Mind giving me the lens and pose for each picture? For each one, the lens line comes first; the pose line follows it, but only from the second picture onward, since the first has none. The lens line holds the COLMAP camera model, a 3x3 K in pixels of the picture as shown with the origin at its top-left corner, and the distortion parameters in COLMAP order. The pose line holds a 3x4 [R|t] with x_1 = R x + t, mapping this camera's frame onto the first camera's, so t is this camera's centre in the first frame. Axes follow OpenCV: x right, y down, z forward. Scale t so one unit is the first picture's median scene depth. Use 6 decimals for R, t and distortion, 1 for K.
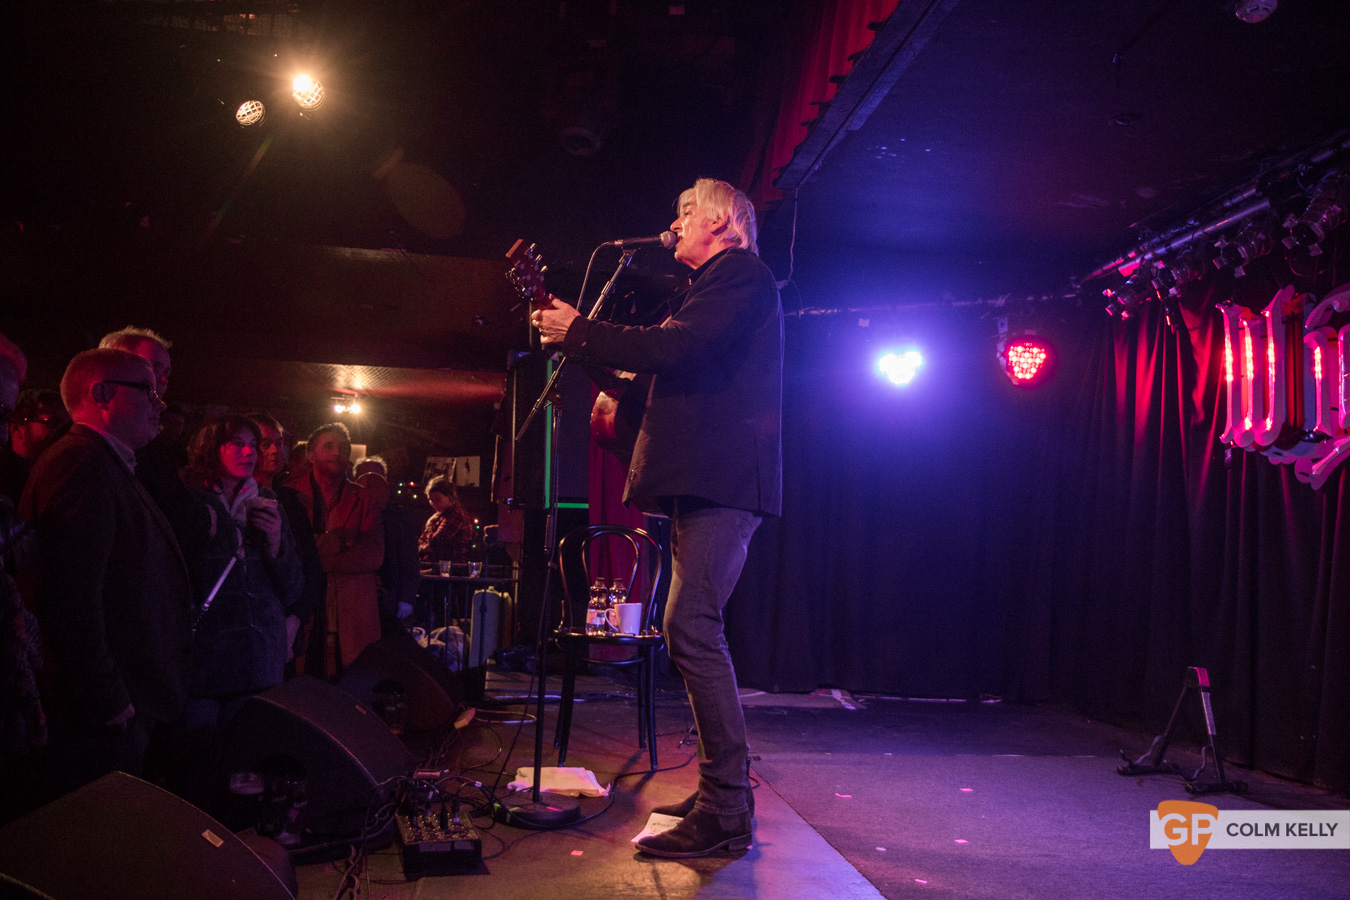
lens RADIAL K [[1034.9, 0, 687.9], [0, 1034.9, 453.5], [0, 0, 1]] dist [-0.115777, 0.103509]
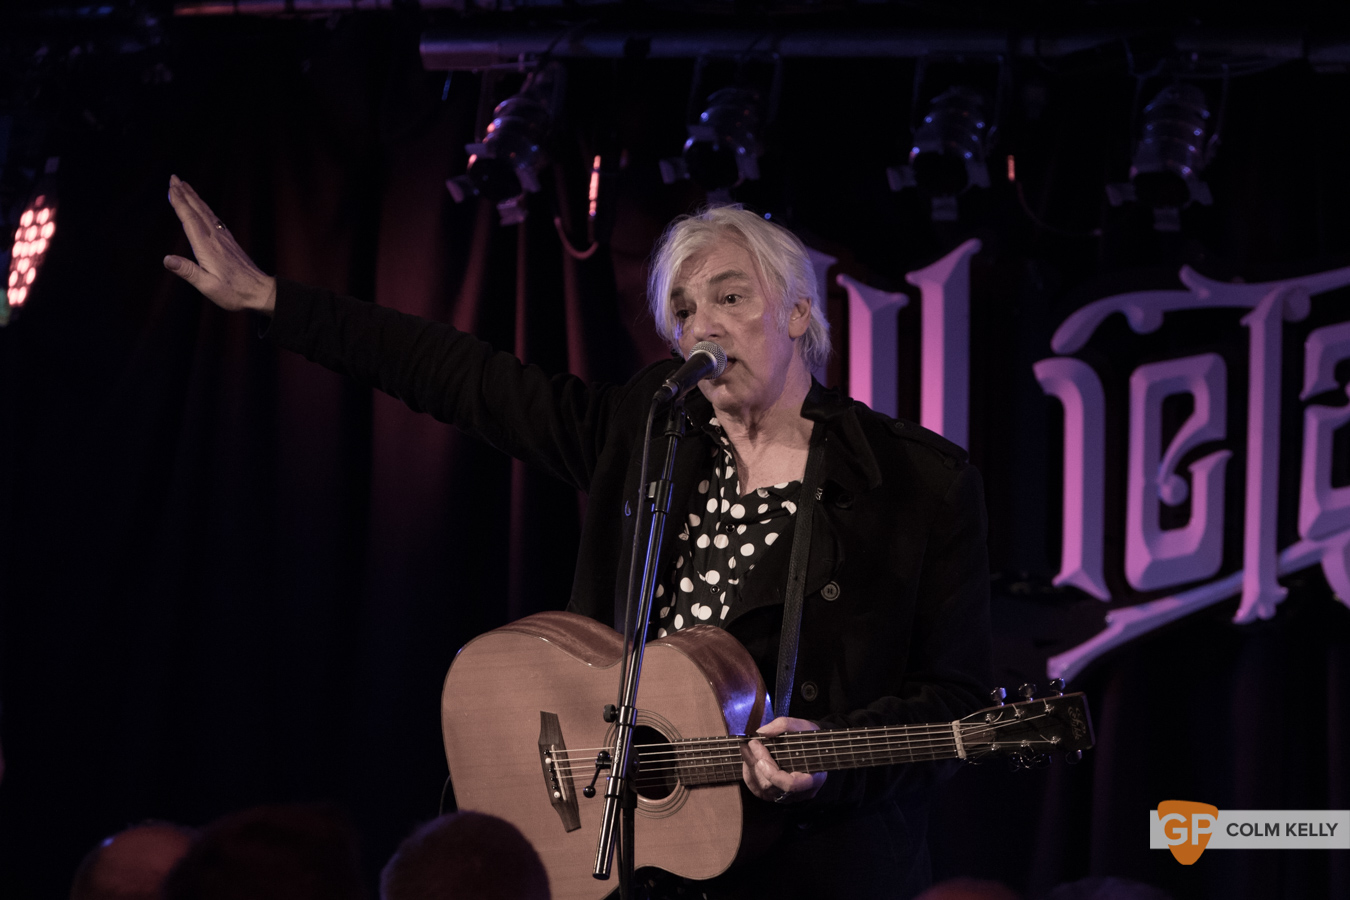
lens RADIAL K [[7172.6, 0, 676.4], [0, 7172.6, 447.5], [0, 0, 1]] dist [0.593666, 0.000000]
pose [[0.505639, -0.047106, 0.861458, -1.906347], [-0.062410, 0.993895, 0.090980, -0.312109], [-0.860485, -0.099767, 0.499612, -0.384620]]
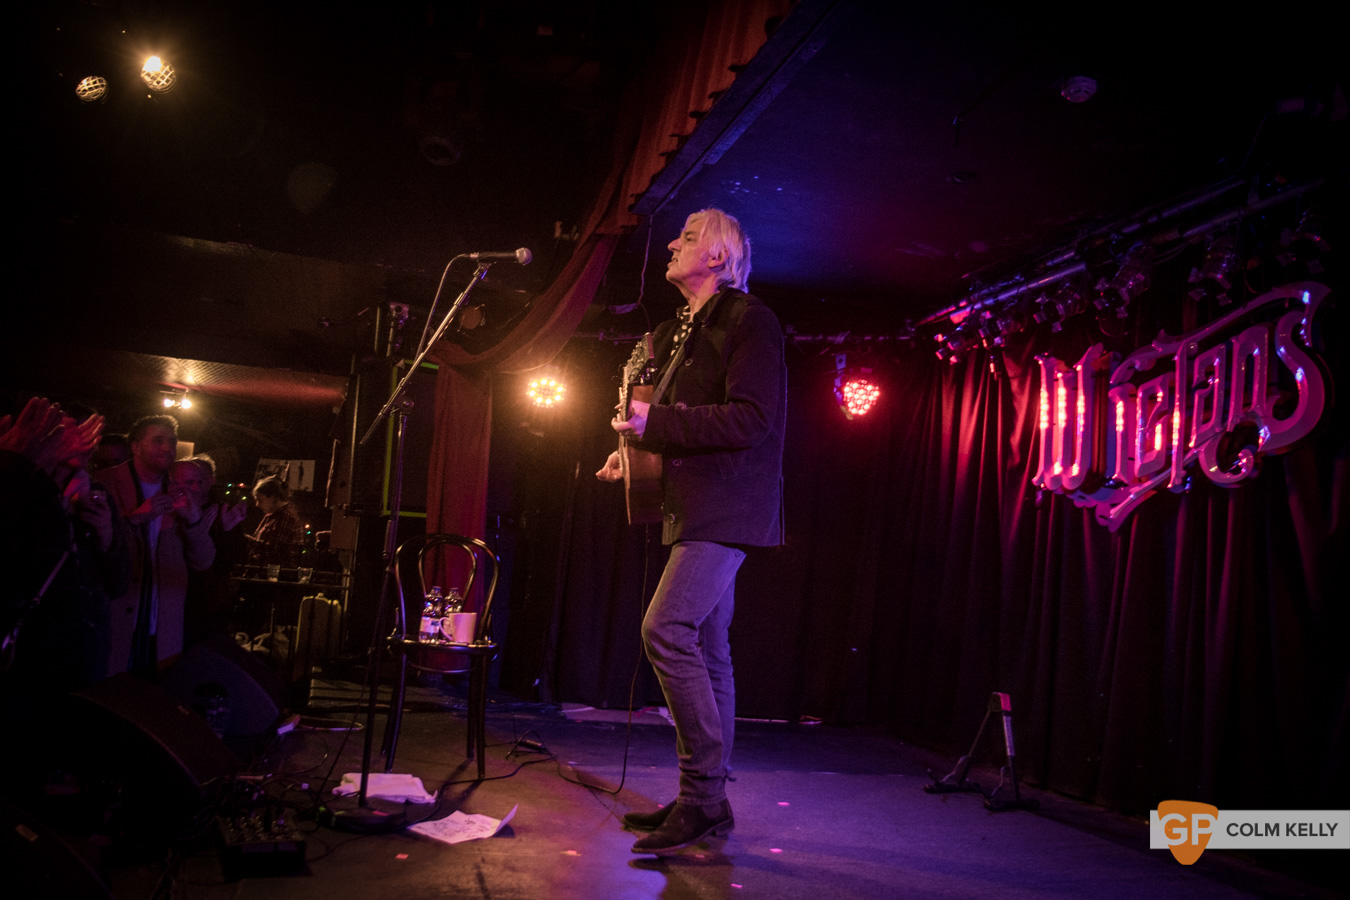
lens RADIAL K [[1034.9, 0, 670.7], [0, 1034.9, 466.9], [0, 0, 1]] dist [-0.115777, 0.103509]
pose [[0.988904, 0.054236, 0.138303, -0.003549], [-0.053264, 0.998523, -0.010717, 0.002545], [-0.138680, 0.003232, 0.990332, -0.020342]]
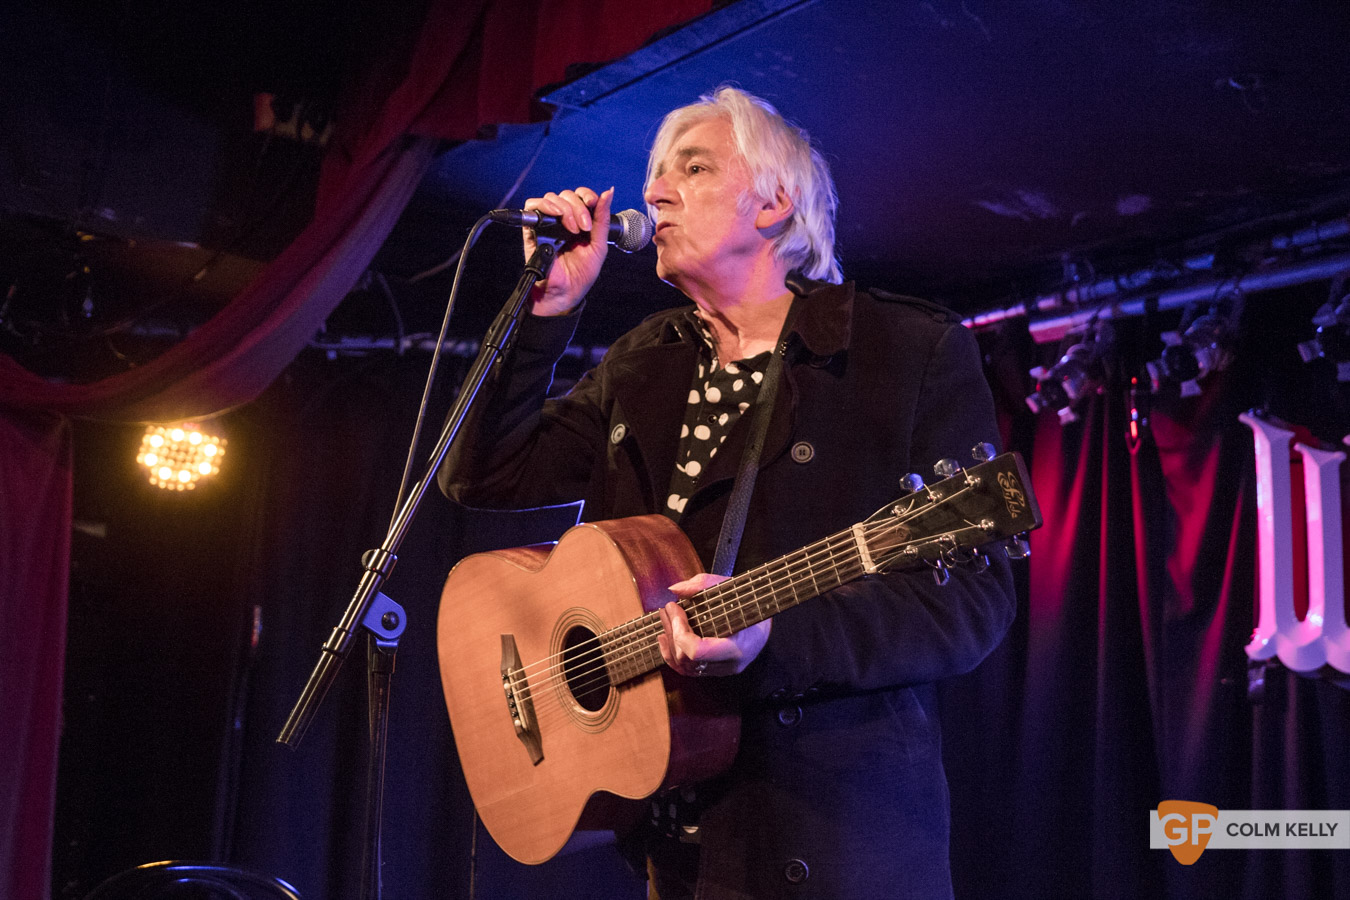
lens RADIAL K [[1744.7, 0, 684.5], [0, 1744.7, 466.1], [0, 0, 1]] dist [0.089091, 0.000000]
pose [[0.874104, 0.057121, 0.482368, -0.232566], [-0.038265, 0.998073, -0.048849, -0.057068], [-0.484229, 0.024241, 0.874605, 0.275363]]
